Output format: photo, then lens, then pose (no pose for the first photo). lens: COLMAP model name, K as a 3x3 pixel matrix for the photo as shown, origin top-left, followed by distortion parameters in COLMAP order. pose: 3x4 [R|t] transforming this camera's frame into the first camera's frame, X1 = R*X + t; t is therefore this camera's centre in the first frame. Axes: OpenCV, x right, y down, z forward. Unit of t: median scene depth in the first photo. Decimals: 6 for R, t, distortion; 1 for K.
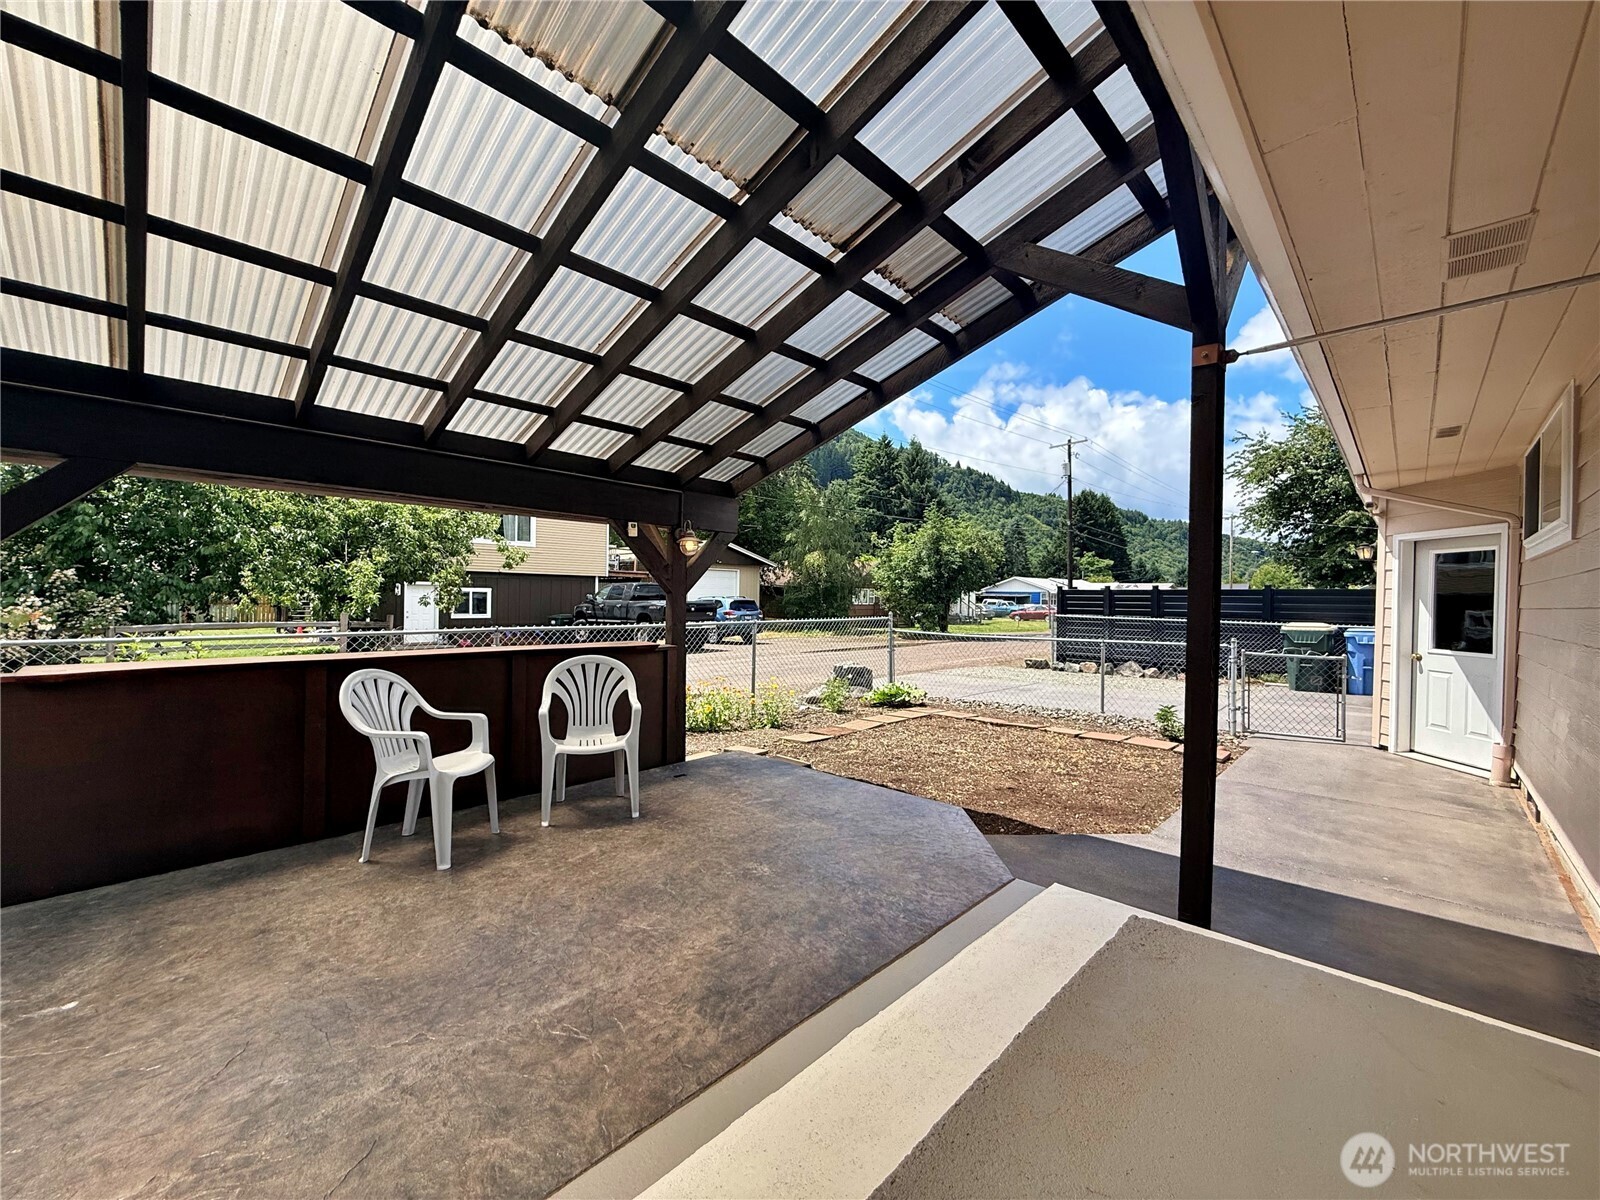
lens RADIAL K [[642.7, 0, 796.1], [0, 642.7, 601.9], [0, 0, 1]] dist [-0.000436, -0.000062]
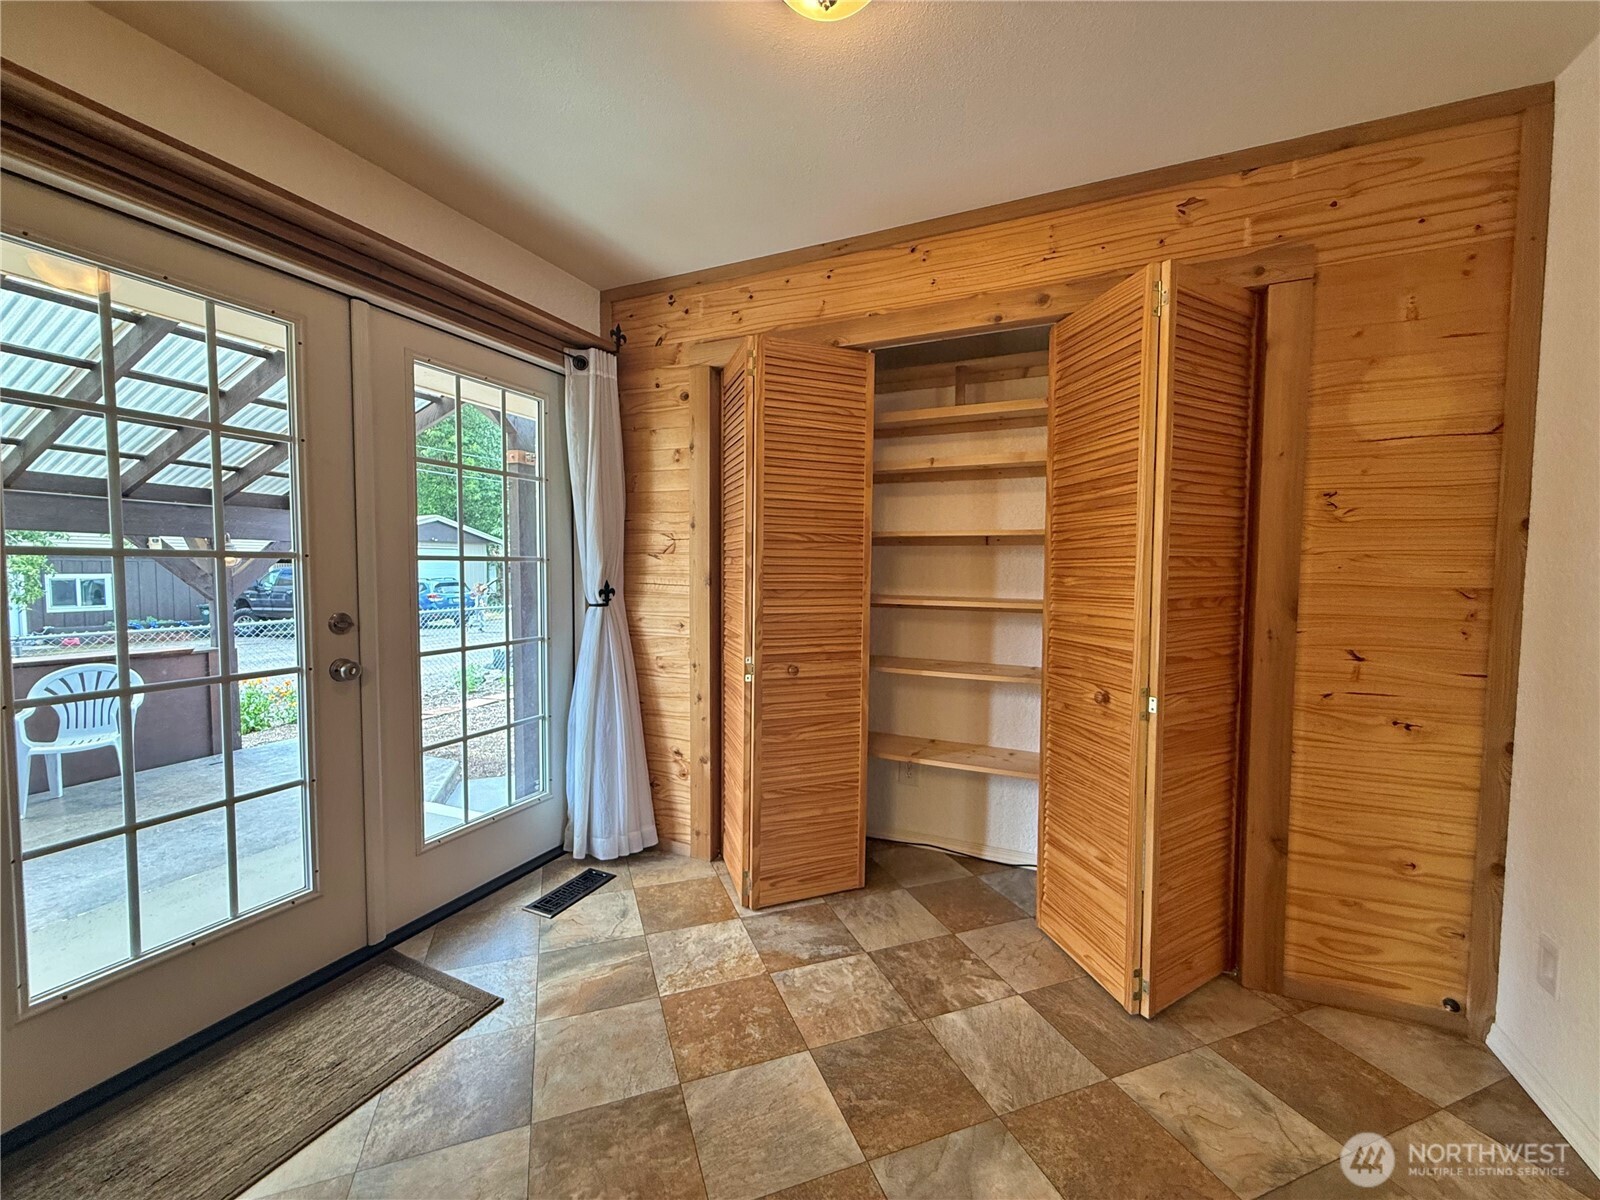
lens RADIAL K [[642.7, 0, 796.1], [0, 642.7, 601.9], [0, 0, 1]] dist [-0.000436, -0.000062]
pose [[0.947847, -0.026355, 0.317635, 0.129991], [0.011480, 0.998752, 0.048613, -0.017320], [-0.318519, -0.042432, 0.946966, -0.115357]]
